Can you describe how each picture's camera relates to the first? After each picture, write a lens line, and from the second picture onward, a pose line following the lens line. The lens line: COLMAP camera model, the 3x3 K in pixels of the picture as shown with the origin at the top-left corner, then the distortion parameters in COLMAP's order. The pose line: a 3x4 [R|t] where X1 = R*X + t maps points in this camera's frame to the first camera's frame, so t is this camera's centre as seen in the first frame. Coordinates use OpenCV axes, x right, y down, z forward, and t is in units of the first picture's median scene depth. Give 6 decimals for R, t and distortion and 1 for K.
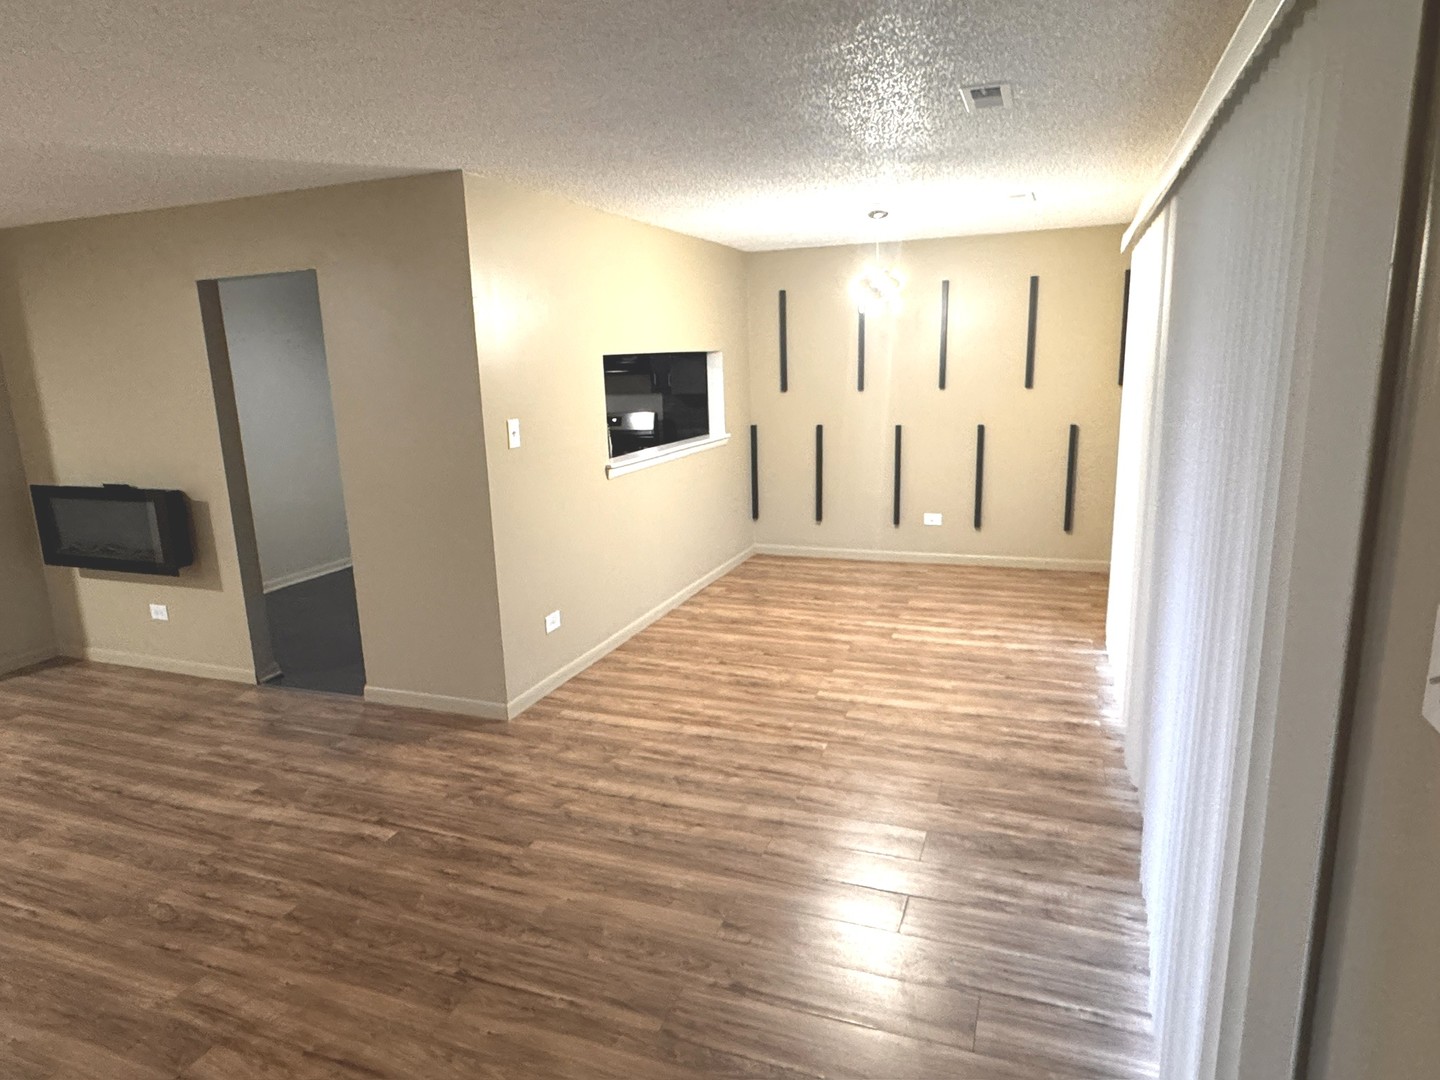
lens RADIAL K [[895.4, 0, 720.0], [0, 895.4, 540.0], [0, 0, 1]] dist [-0.002984, -0.000149]
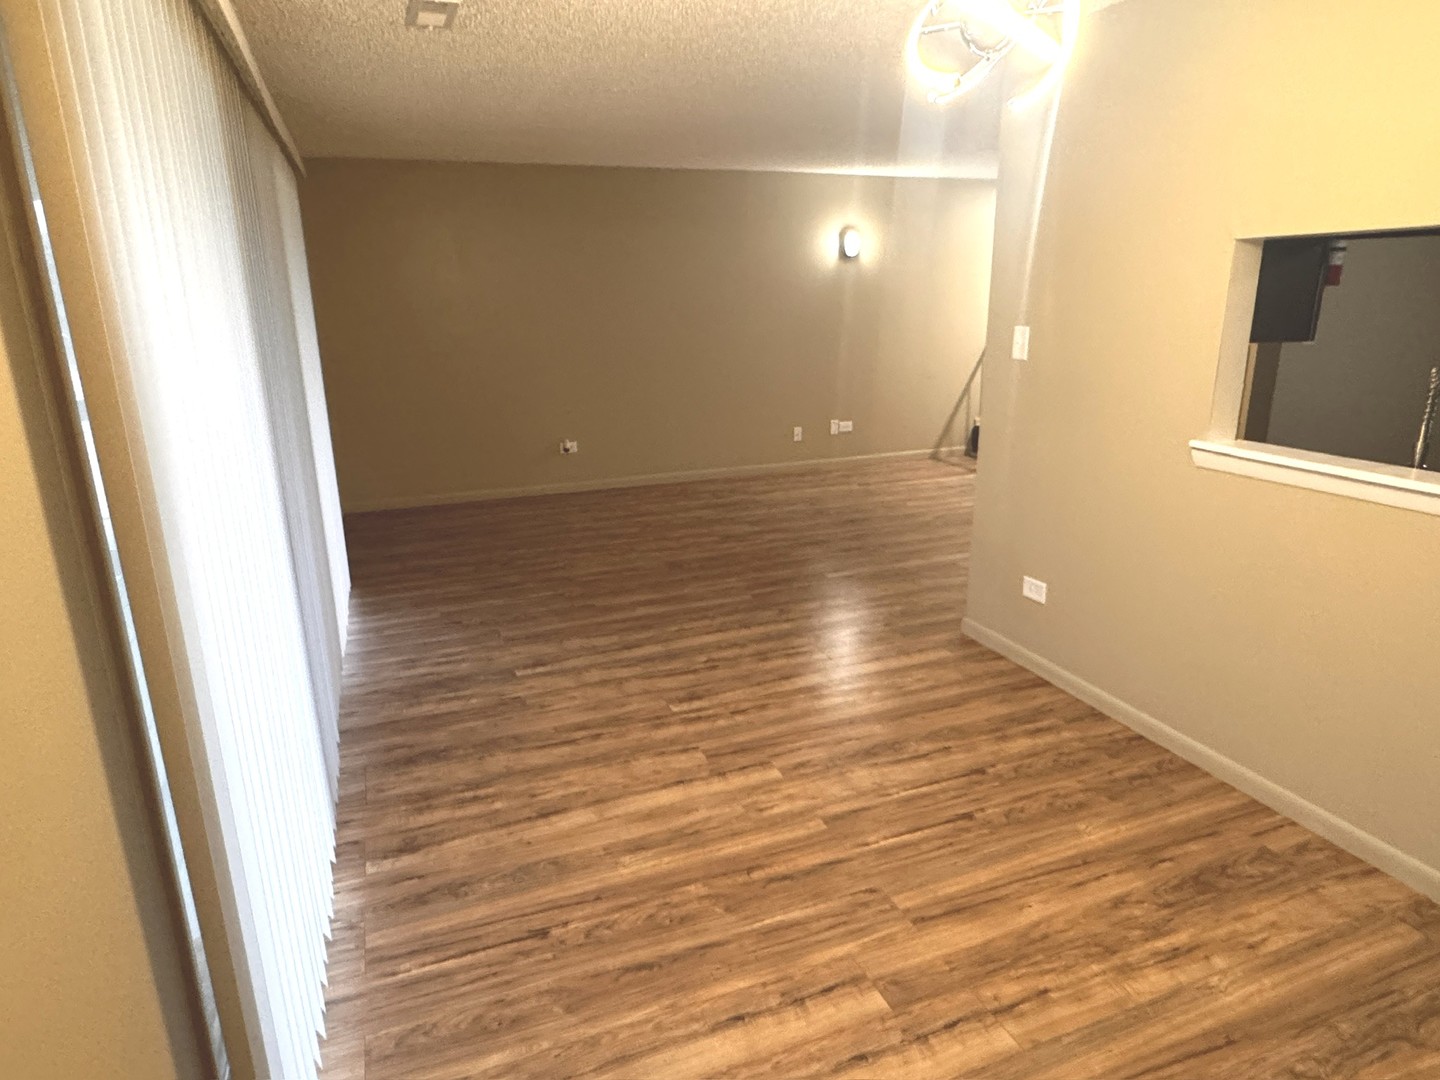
lens RADIAL K [[895.4, 0, 720.0], [0, 895.4, 540.0], [0, 0, 1]] dist [-0.002984, -0.000149]
pose [[-0.746375, 0.221867, -0.627454, 0.558693], [-0.098898, 0.895353, 0.434237, -0.289790], [0.658136, 0.386158, -0.646328, 1.420777]]
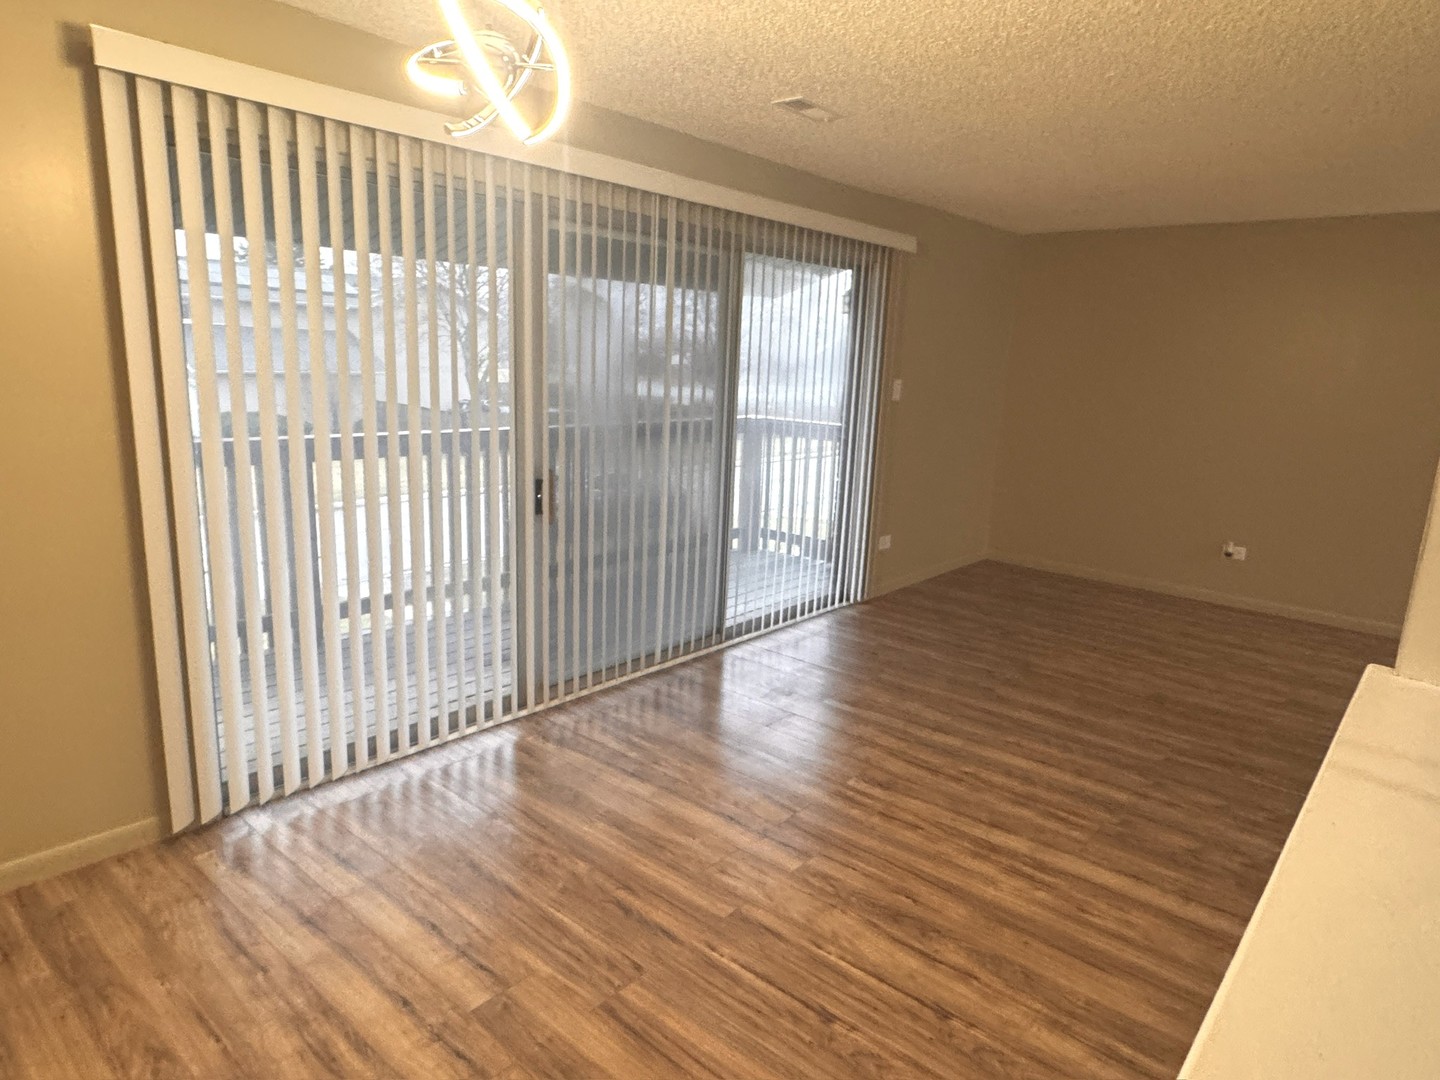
lens RADIAL K [[869.0, 0, 704.4], [0, 869.0, 548.3], [0, 0, 1]] dist [-0.002116, -0.000014]
pose [[-0.933528, -0.085100, 0.348259, -0.019739], [0.063050, 0.917306, 0.393161, -0.282360], [-0.352918, 0.388984, -0.850965, 1.532275]]
